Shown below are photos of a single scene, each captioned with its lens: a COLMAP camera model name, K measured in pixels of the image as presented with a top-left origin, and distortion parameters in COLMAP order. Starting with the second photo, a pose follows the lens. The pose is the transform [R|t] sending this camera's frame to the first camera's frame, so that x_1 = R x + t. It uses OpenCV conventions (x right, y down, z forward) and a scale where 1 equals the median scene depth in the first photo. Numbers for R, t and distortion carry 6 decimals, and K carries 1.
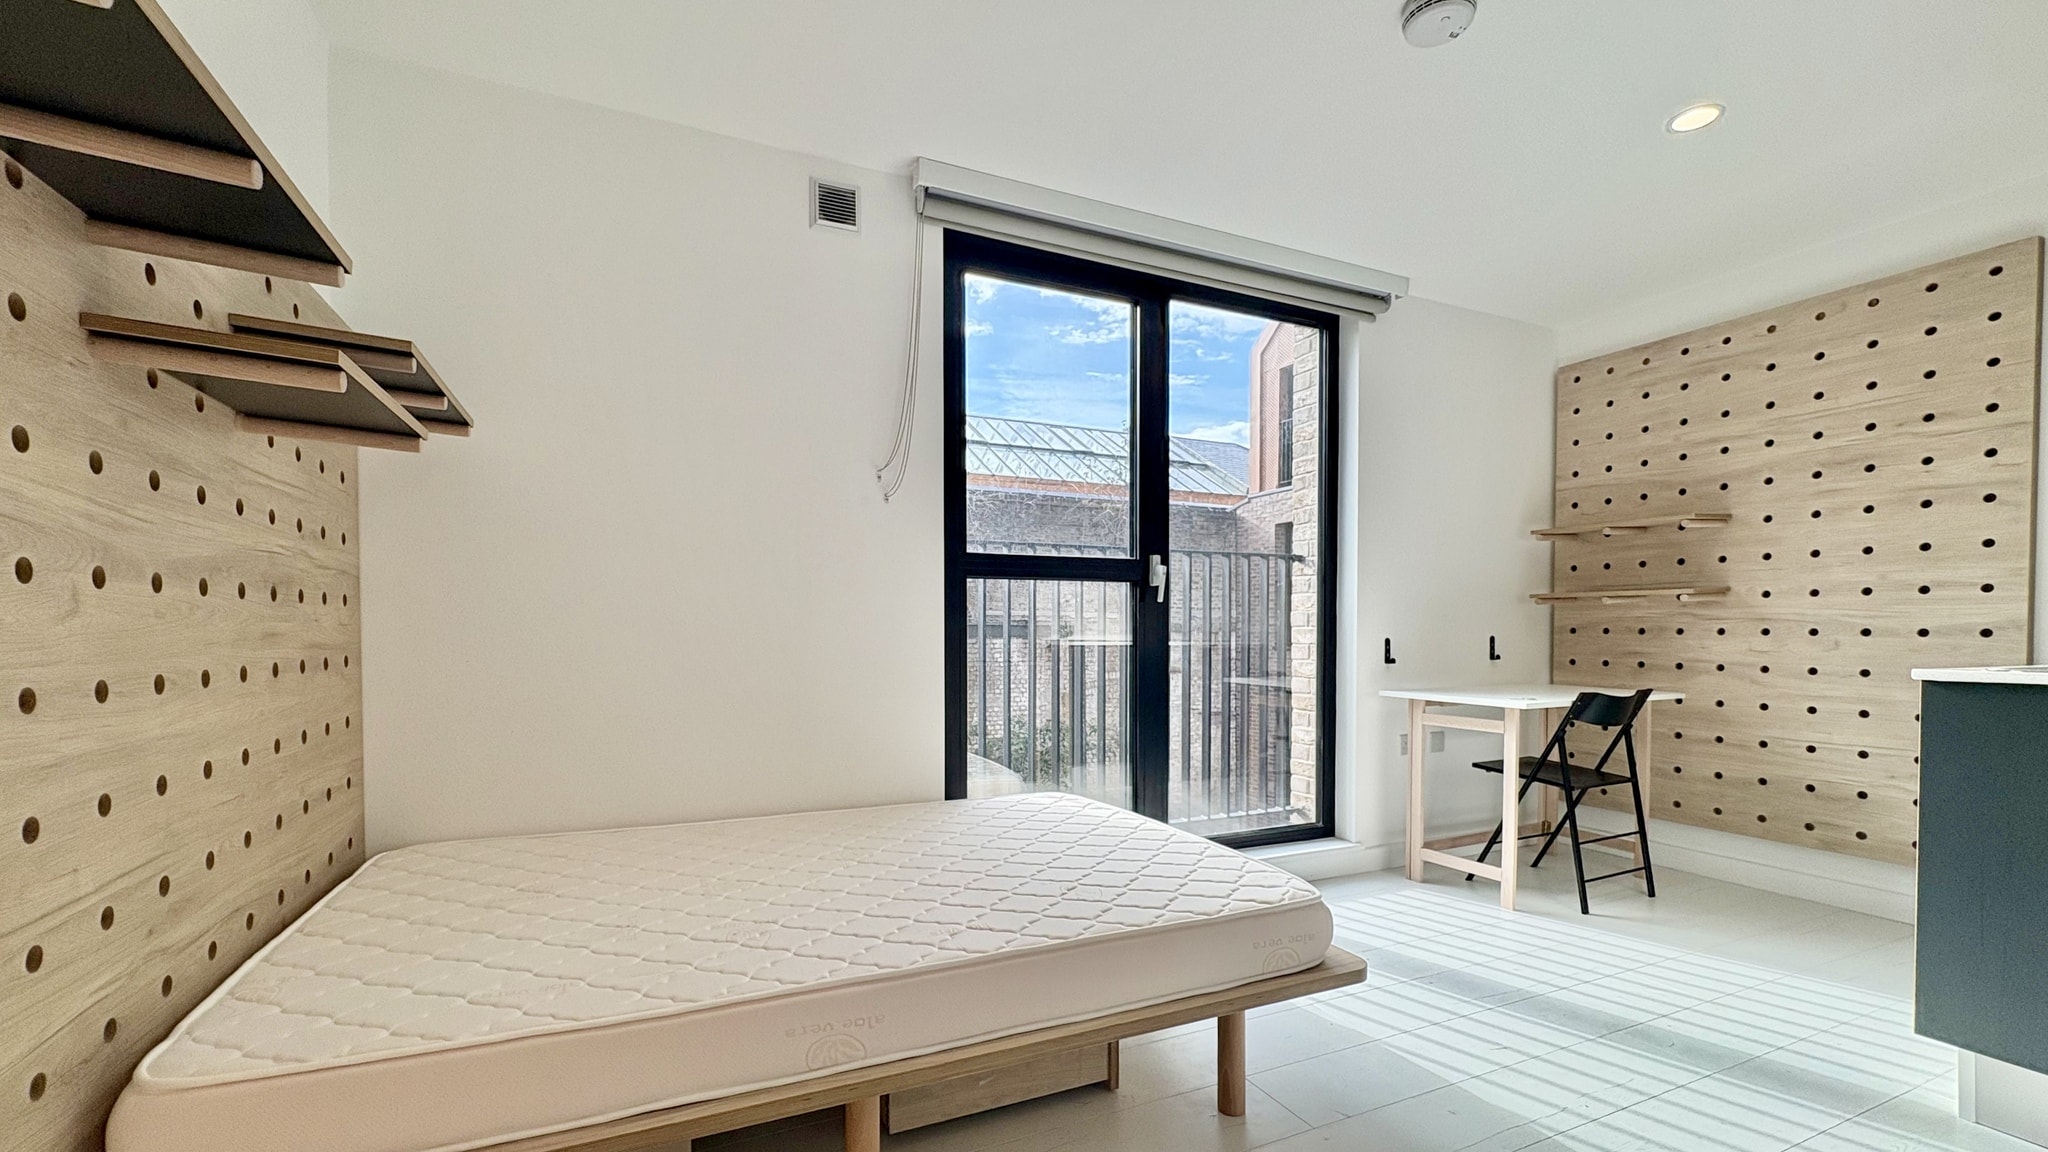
lens RADIAL K [[833.3, 0, 1026.4], [0, 833.3, 643.9], [0, 0, 1]] dist [0.001873, 0.000205]
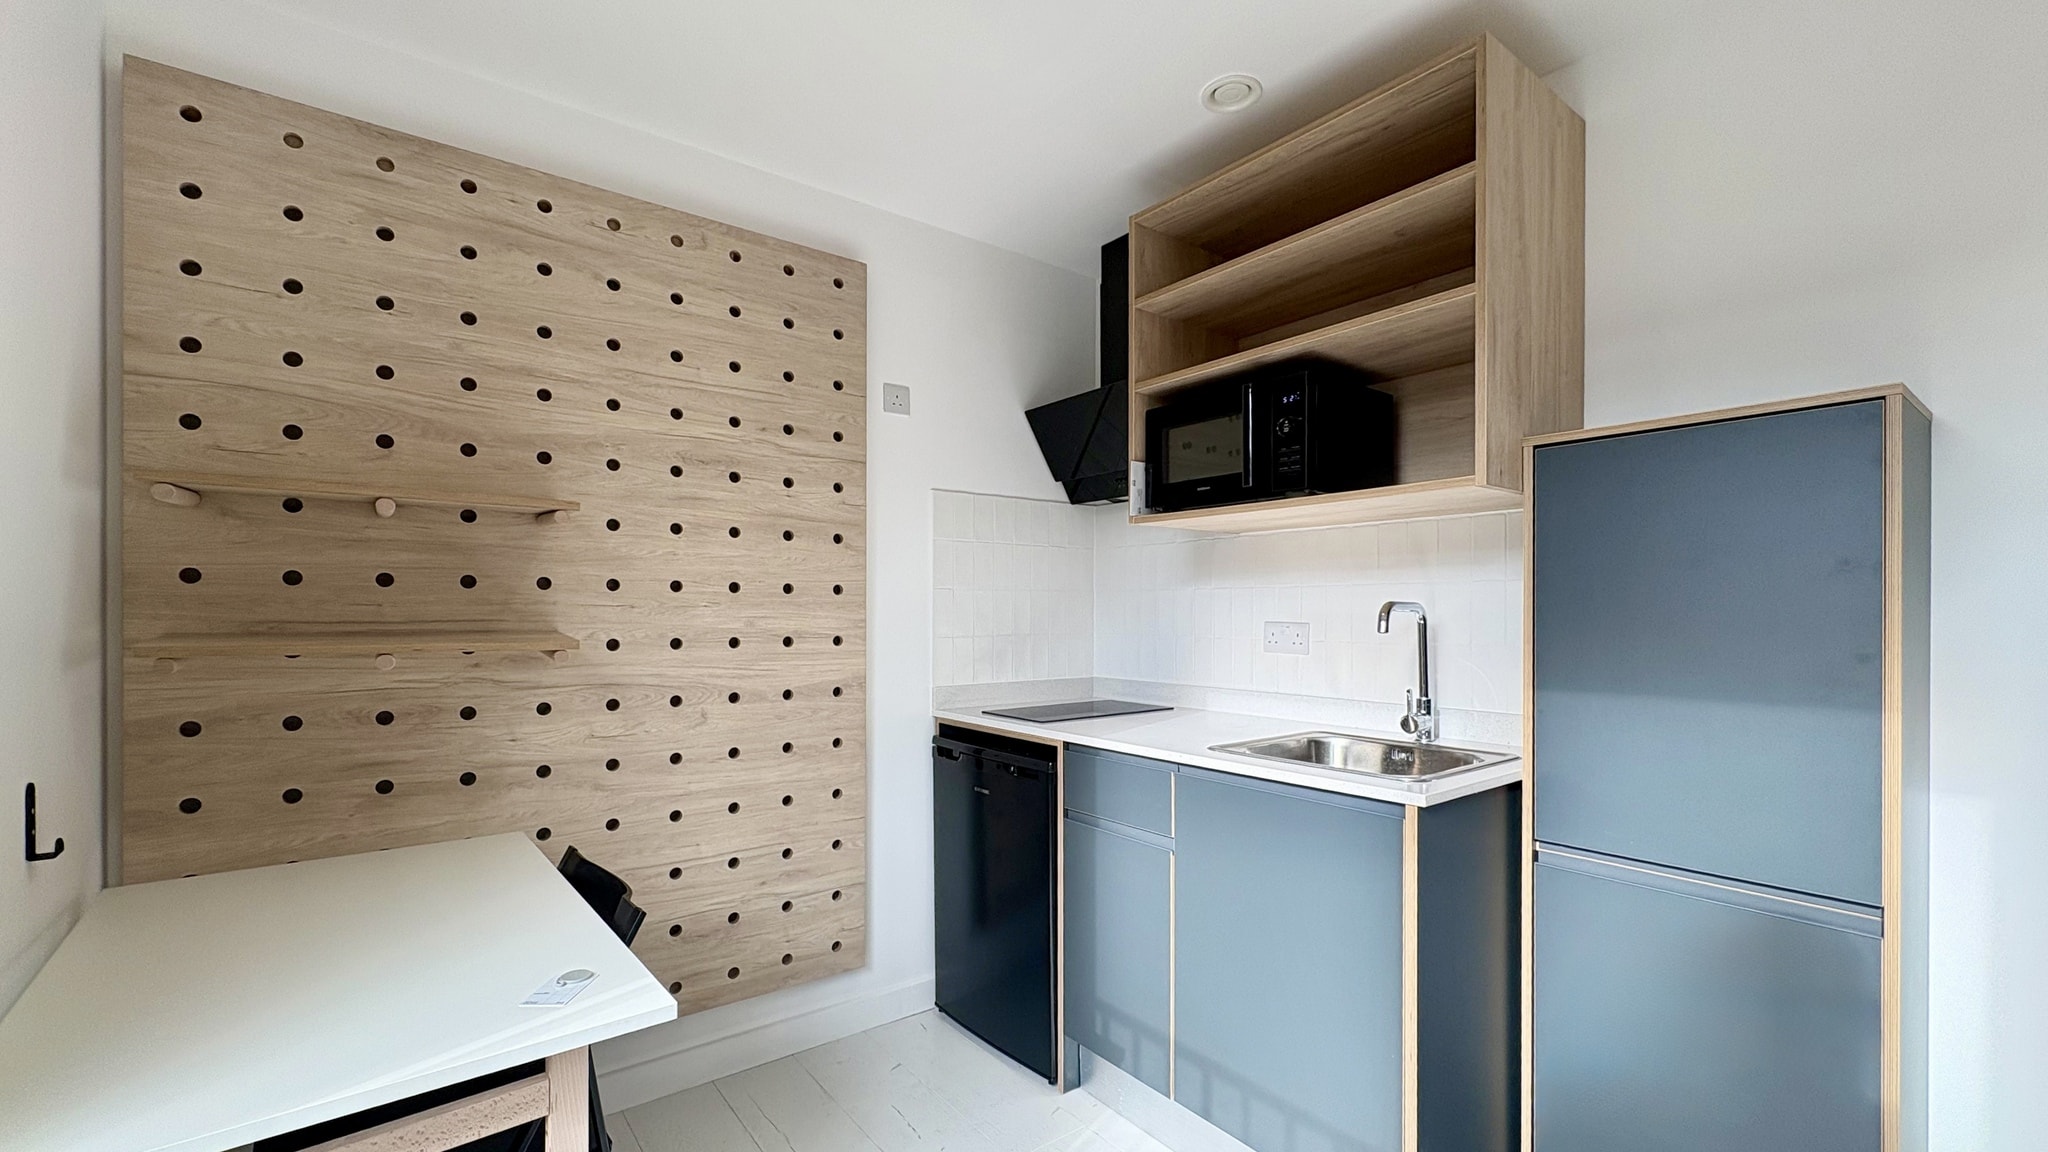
lens RADIAL K [[844.4, 0, 1007.2], [0, 844.4, 618.1], [0, 0, 1]] dist [-0.003627, -0.000488]
pose [[-0.223916, -0.004099, 0.974600, 0.199477], [0.021043, 0.999738, 0.009040, -0.077374], [-0.974381, 0.022533, -0.223771, 0.835661]]
